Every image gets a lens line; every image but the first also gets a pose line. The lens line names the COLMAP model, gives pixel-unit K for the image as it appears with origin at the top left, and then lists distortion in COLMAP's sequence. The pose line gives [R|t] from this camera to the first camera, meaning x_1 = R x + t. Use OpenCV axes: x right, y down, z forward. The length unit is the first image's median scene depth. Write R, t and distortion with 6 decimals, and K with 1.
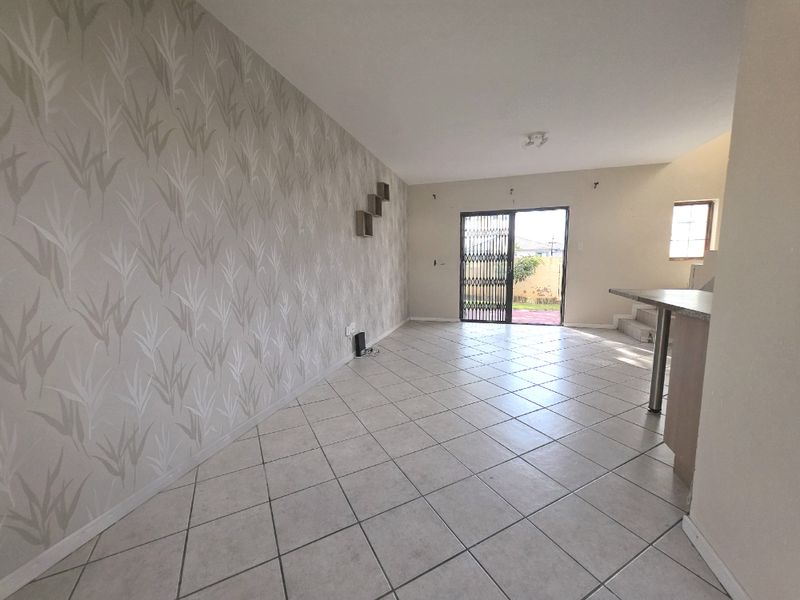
lens RADIAL K [[318.0, 0, 397.7], [0, 318.0, 300.3], [0, 0, 1]] dist [0.002314, 0.000164]
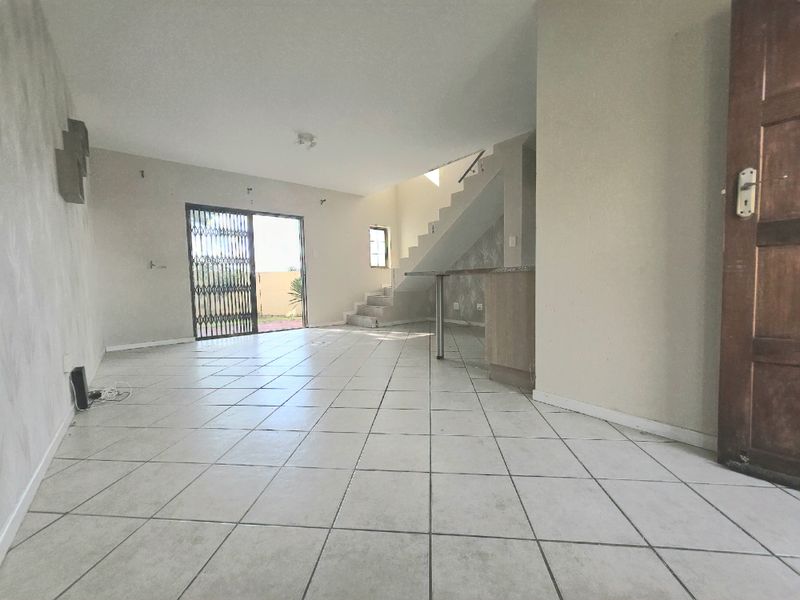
lens RADIAL K [[318.0, 0, 397.7], [0, 318.0, 300.3], [0, 0, 1]] dist [0.002314, 0.000164]
pose [[0.554836, -0.049839, 0.830466, -0.194732], [0.114655, 0.993260, -0.016992, 0.043260], [-0.824021, 0.104645, 0.556811, 0.155703]]
